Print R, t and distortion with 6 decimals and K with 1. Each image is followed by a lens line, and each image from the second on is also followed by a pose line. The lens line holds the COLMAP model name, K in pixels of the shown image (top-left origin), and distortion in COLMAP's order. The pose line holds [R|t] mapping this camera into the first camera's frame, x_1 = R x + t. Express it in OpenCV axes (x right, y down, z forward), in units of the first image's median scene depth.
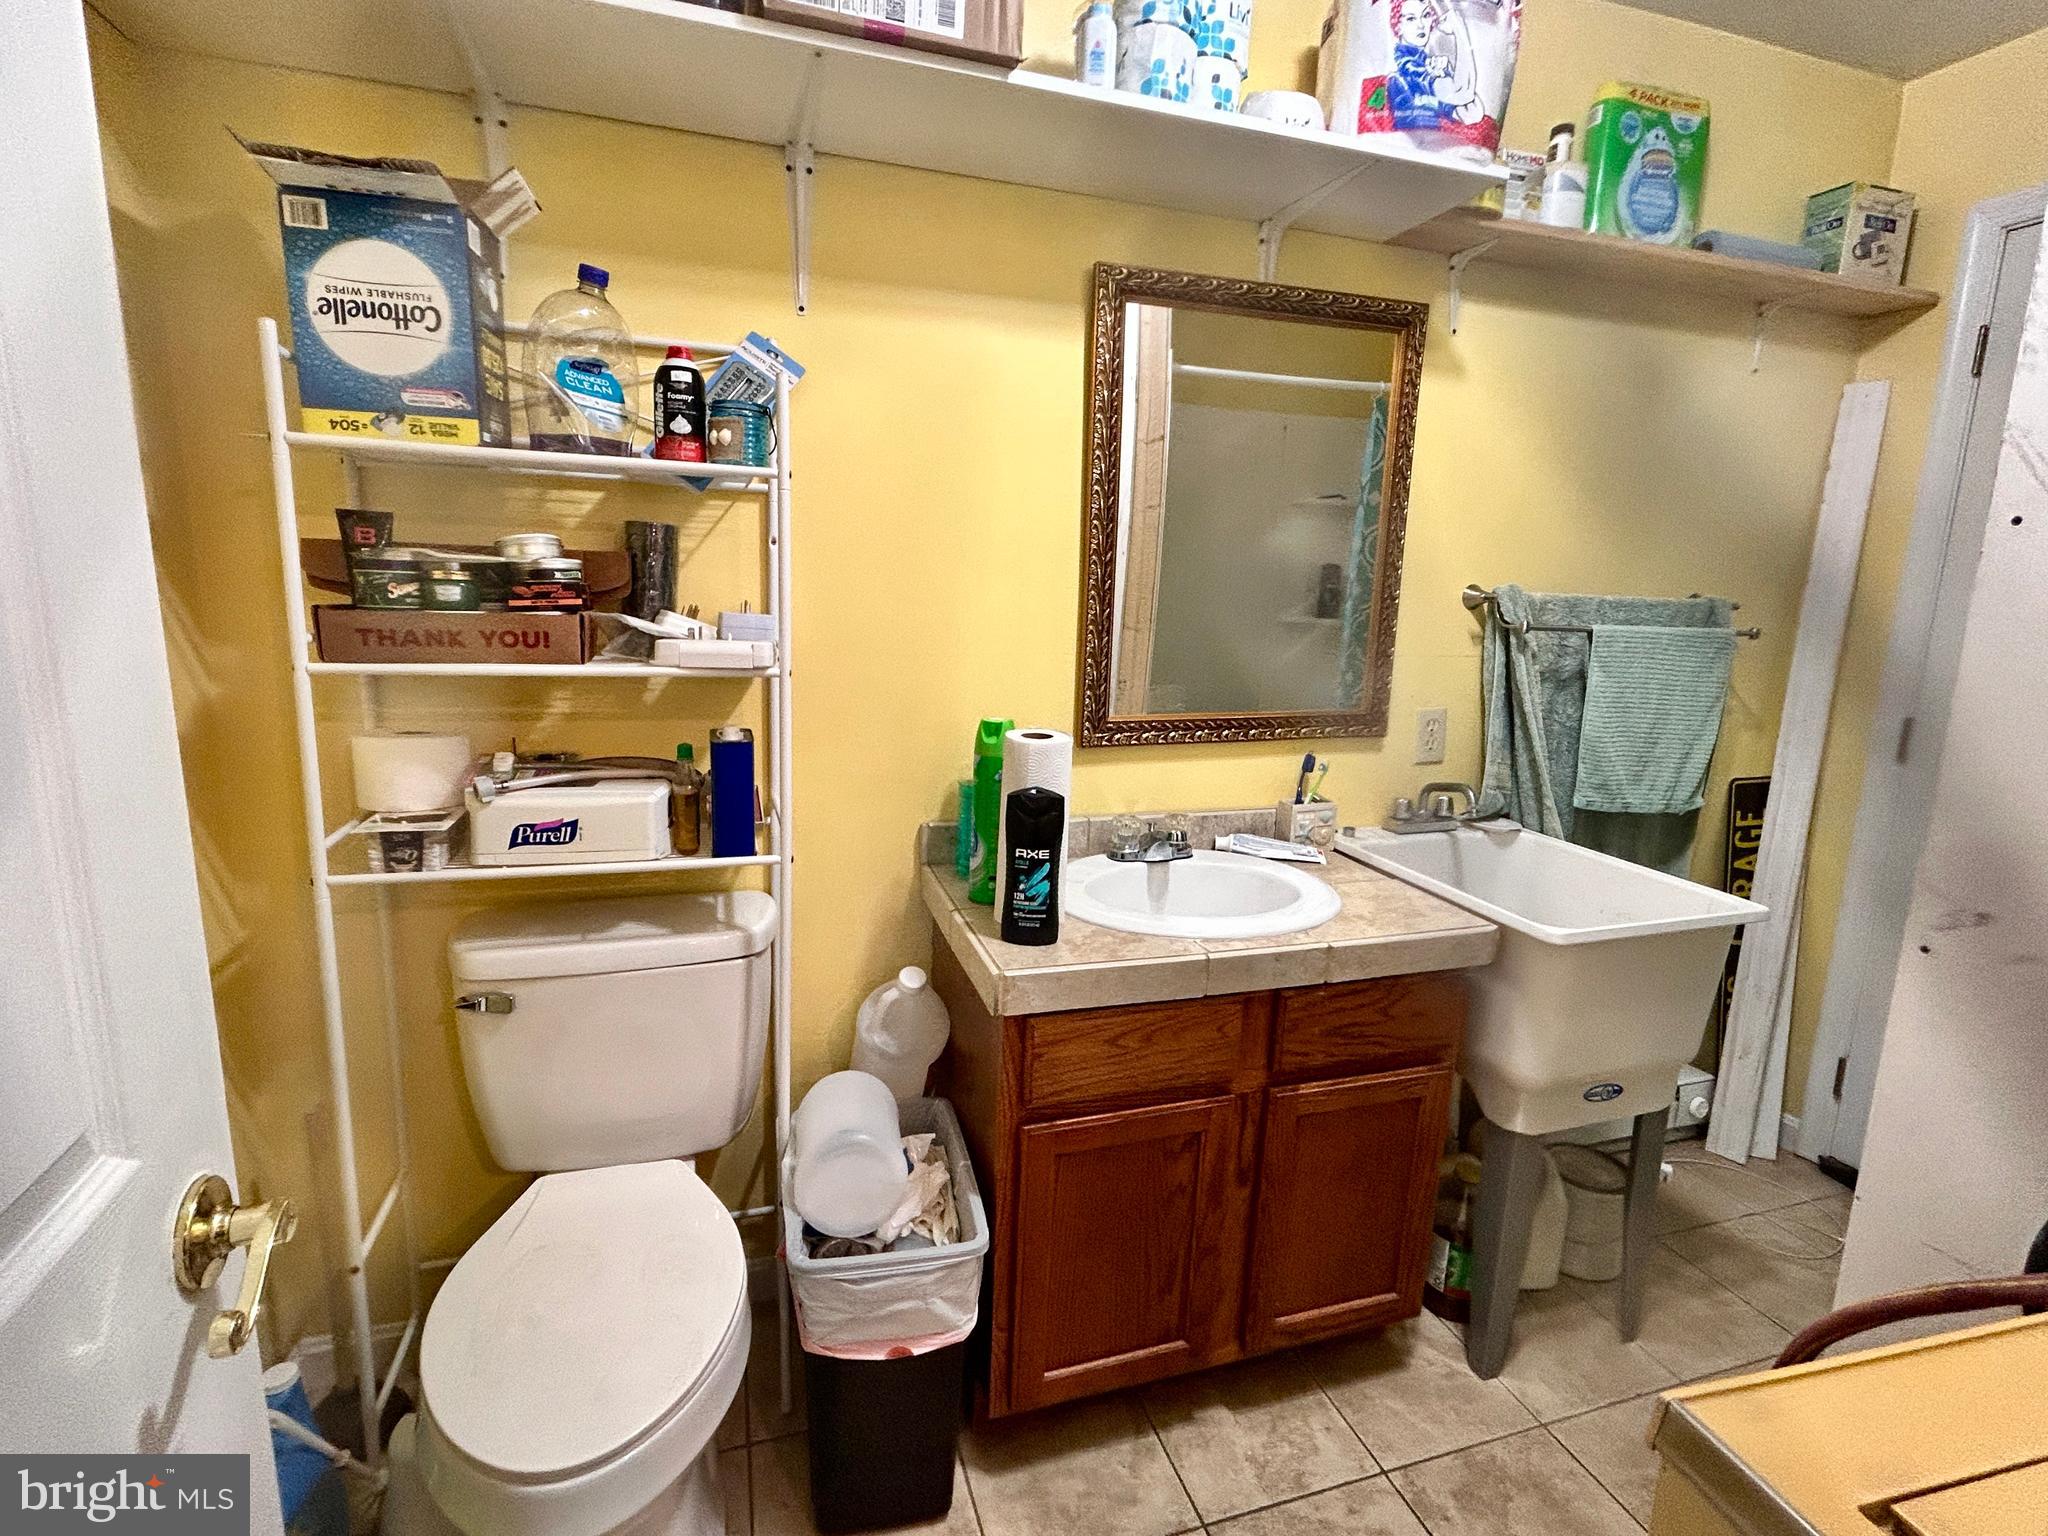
lens RADIAL K [[968.4, 0, 1024.0], [0, 968.4, 768.0], [0, 0, 1]] dist [0.000643, 0.000549]
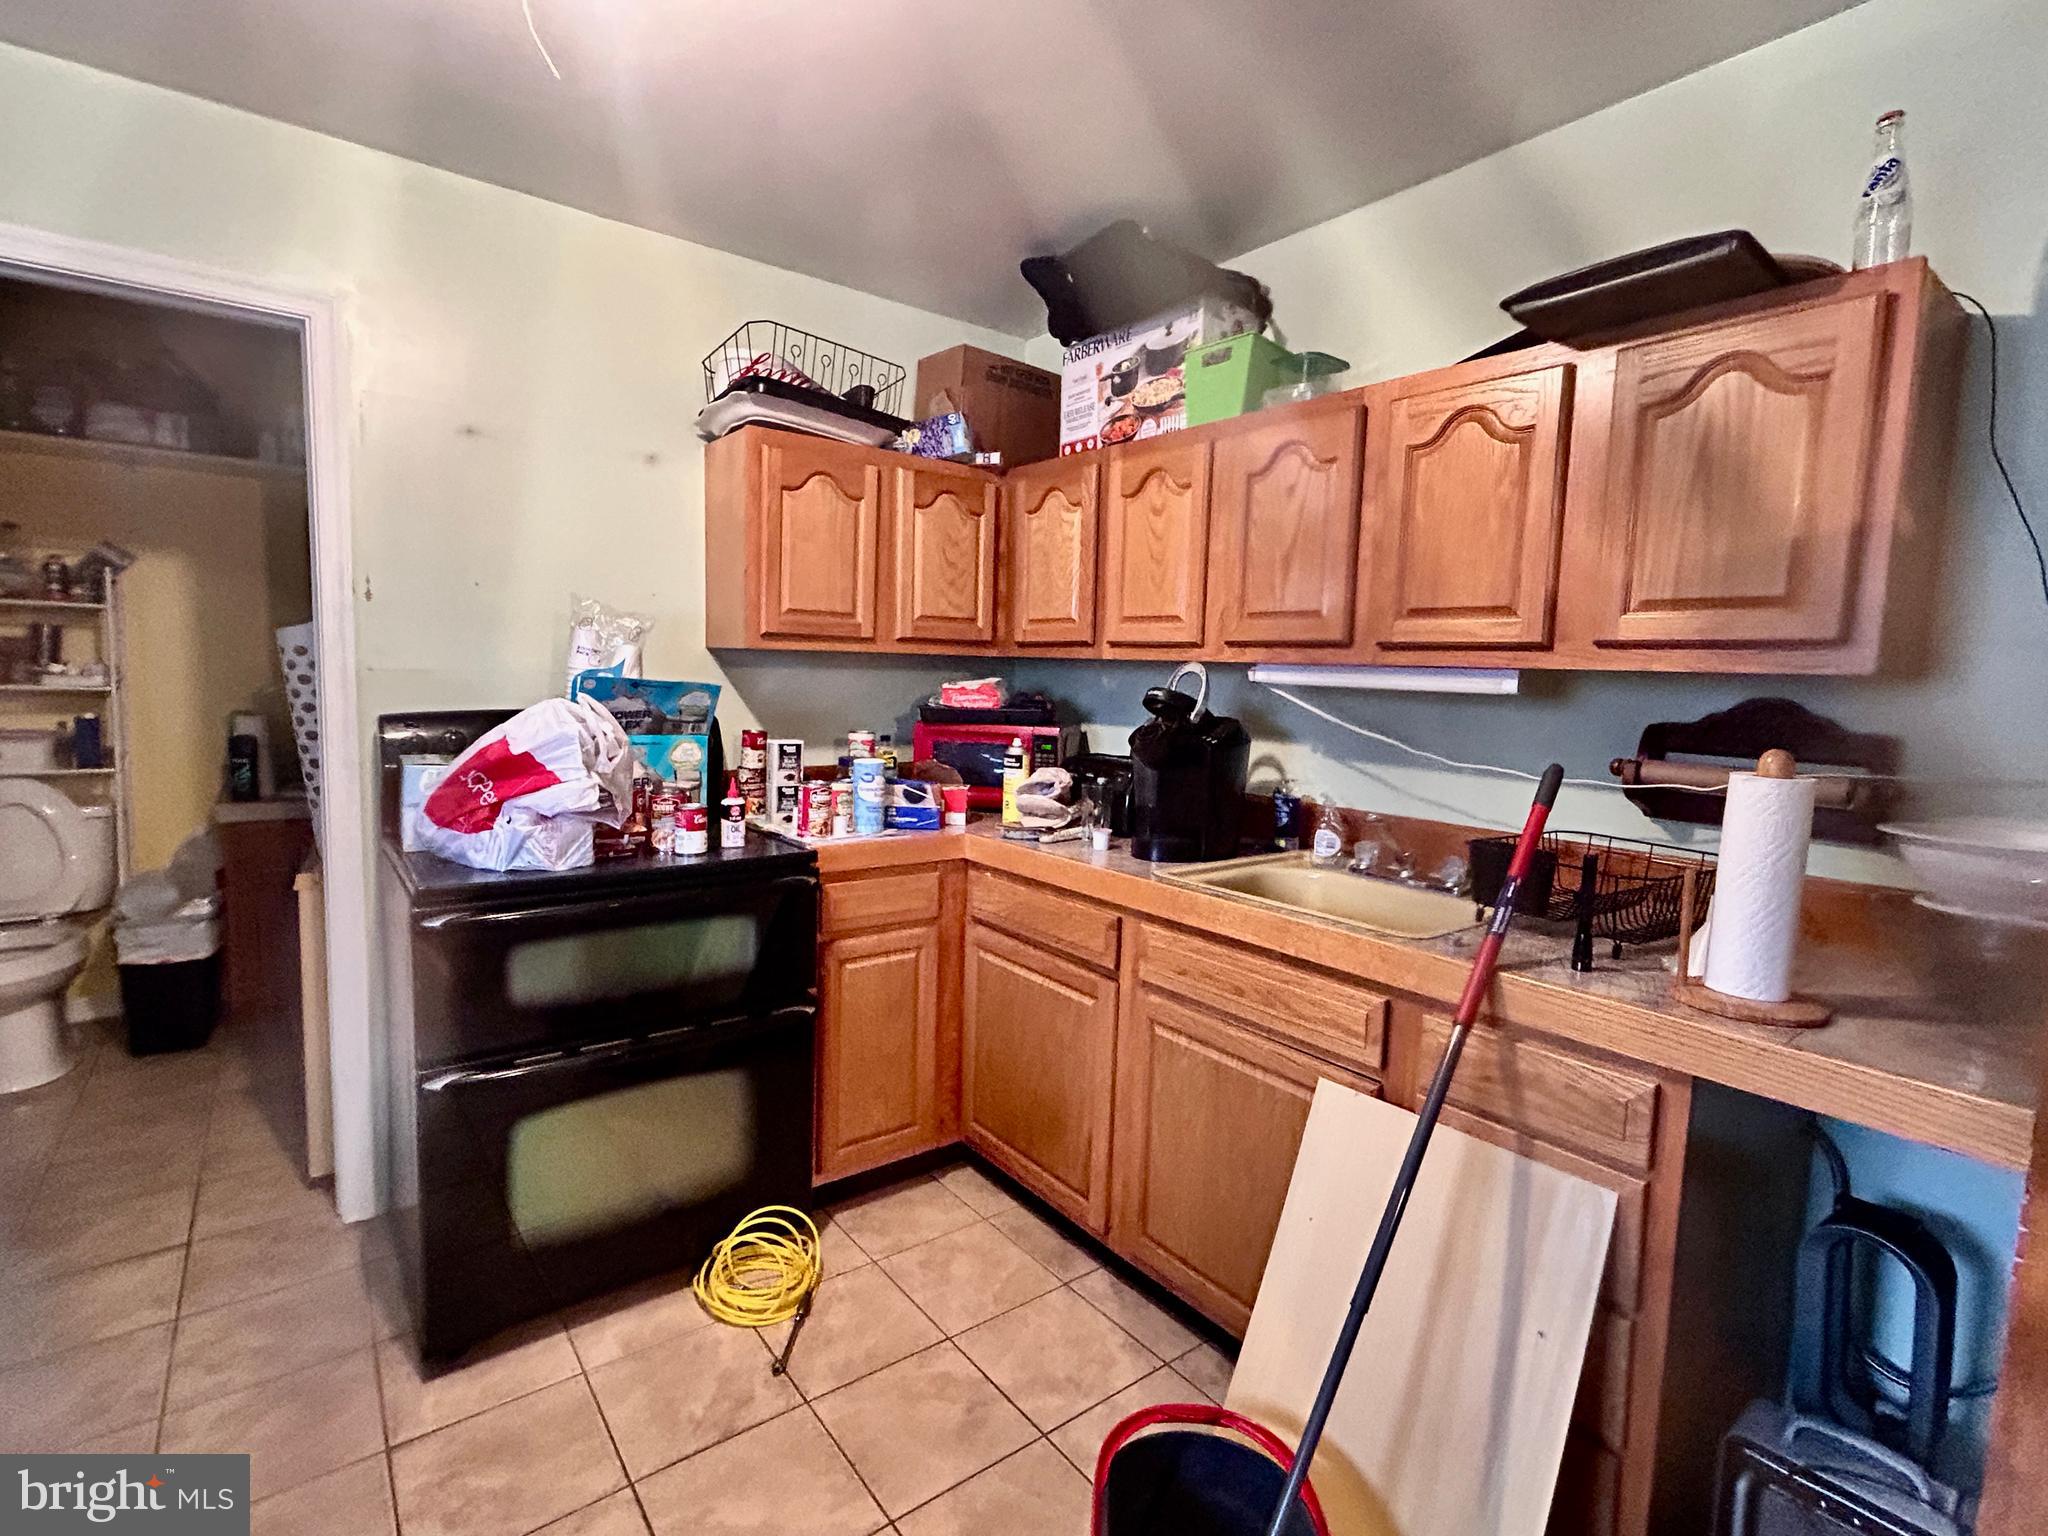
lens RADIAL K [[968.4, 0, 1024.0], [0, 968.4, 768.0], [0, 0, 1]] dist [0.000643, 0.000549]
pose [[0.942560, -0.033957, 0.332306, 1.100456], [0.058064, 0.996331, -0.062881, 0.387700], [-0.328951, 0.078564, 0.941073, -2.022342]]
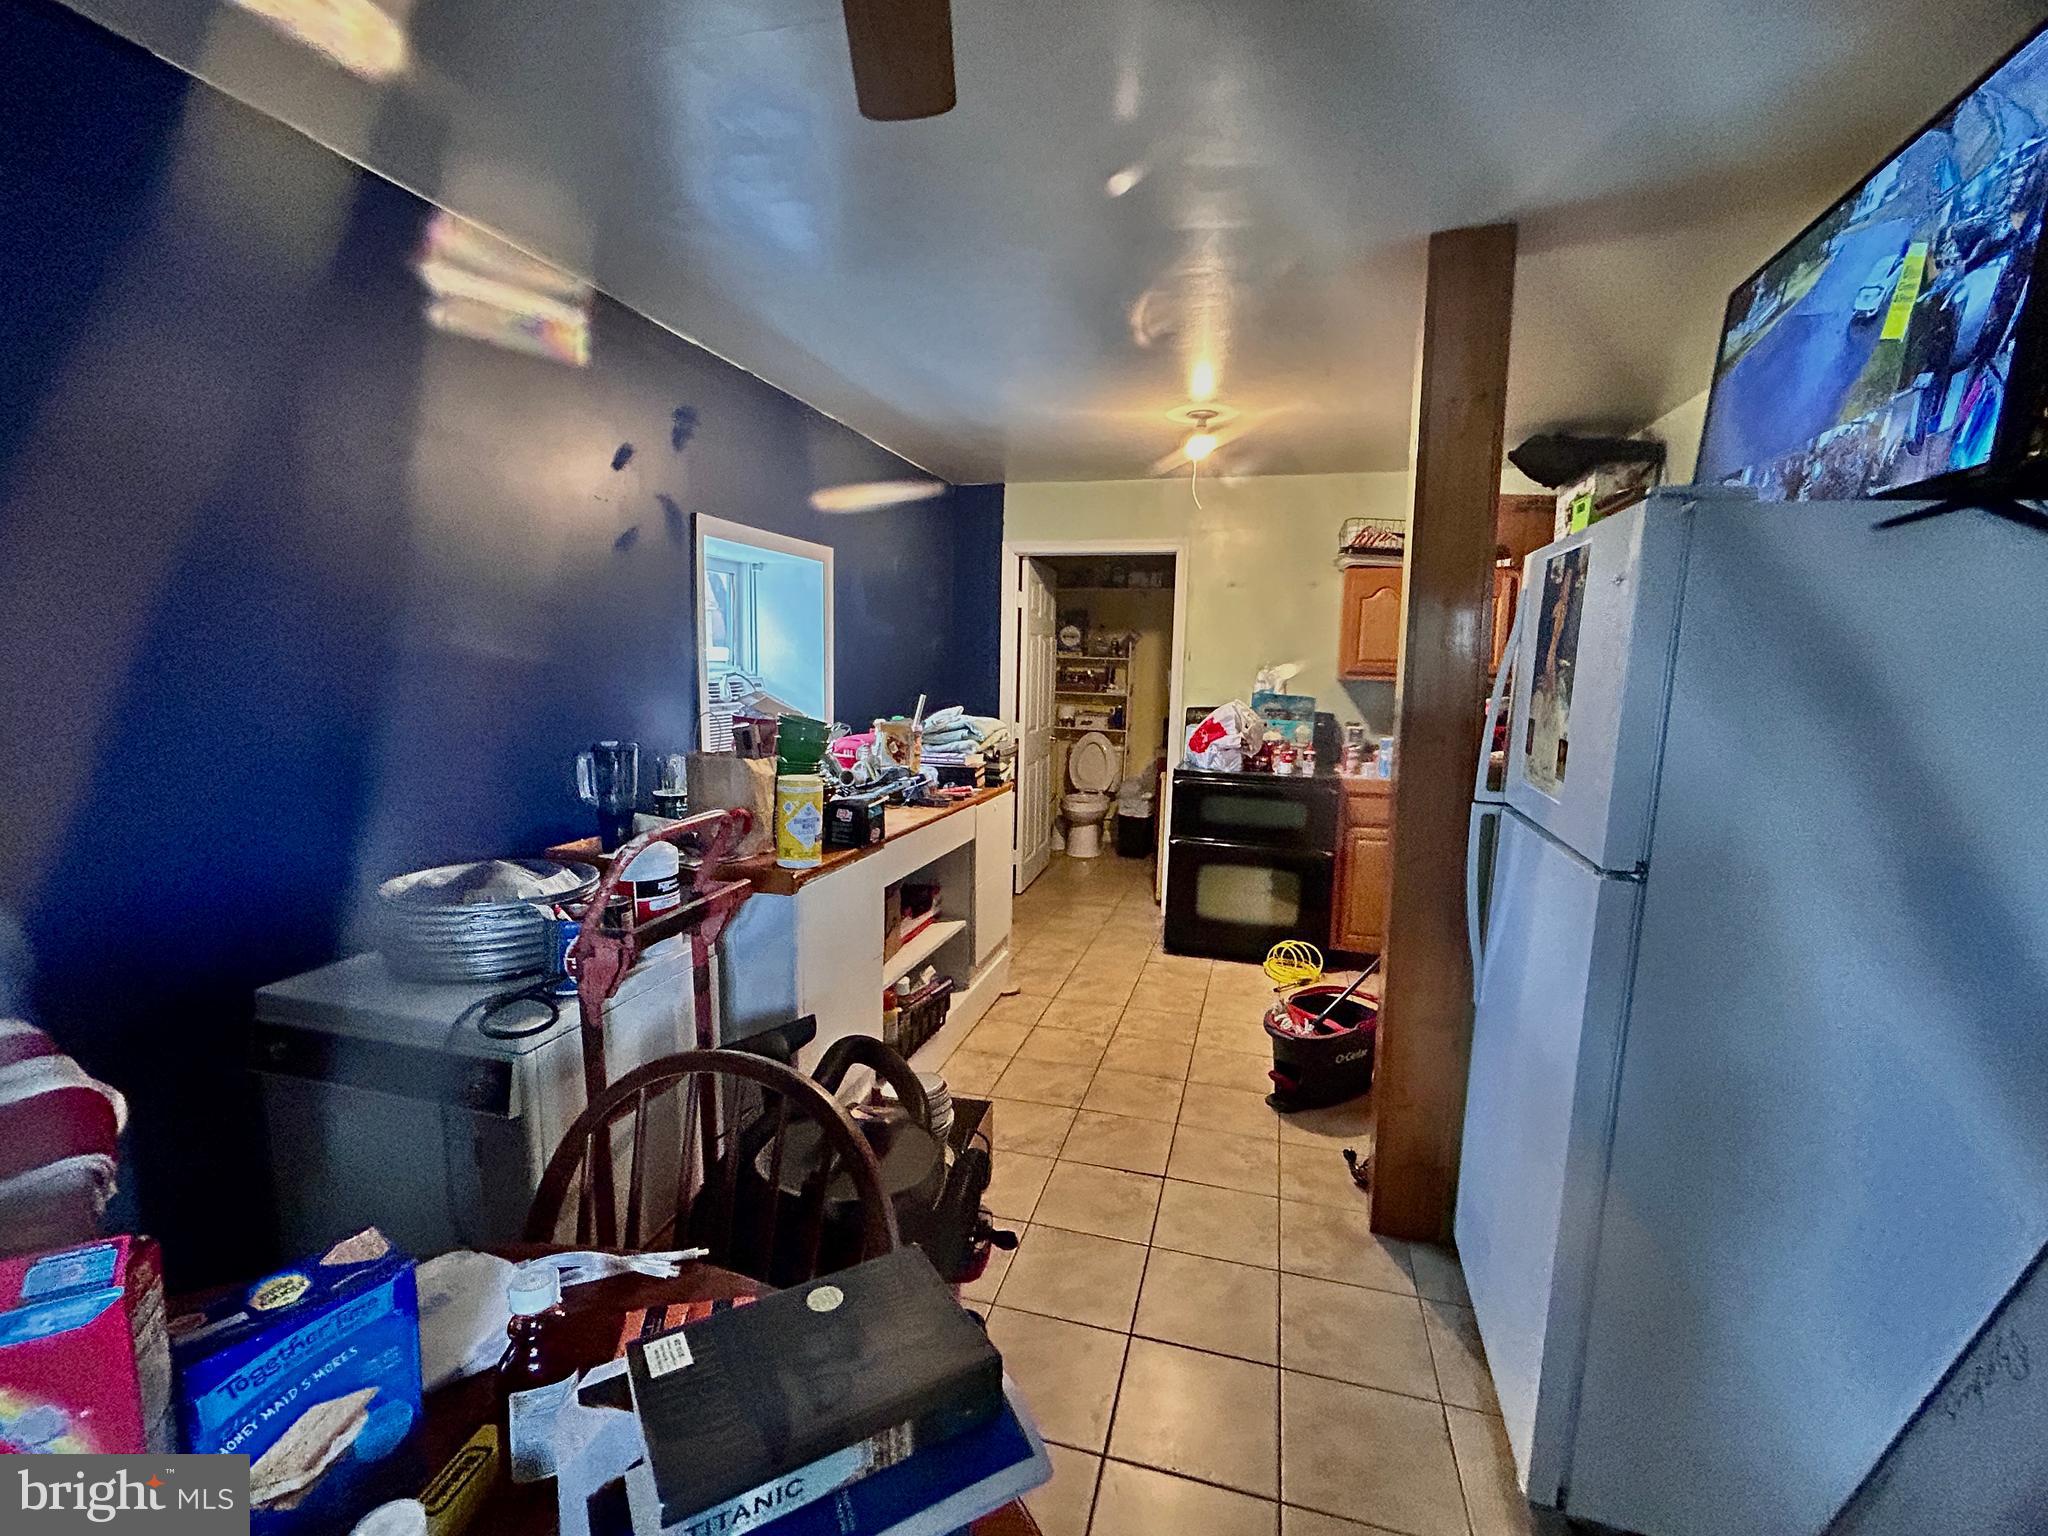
lens RADIAL K [[913.7, 0, 1024.0], [0, 913.7, 768.0], [0, 0, 1]] dist [0.000784, 0.000654]
pose [[0.836143, 0.057511, -0.545489, 2.142094], [-0.101815, 0.993479, -0.051323, 0.648100], [0.538980, 0.098452, 0.836545, -3.652291]]
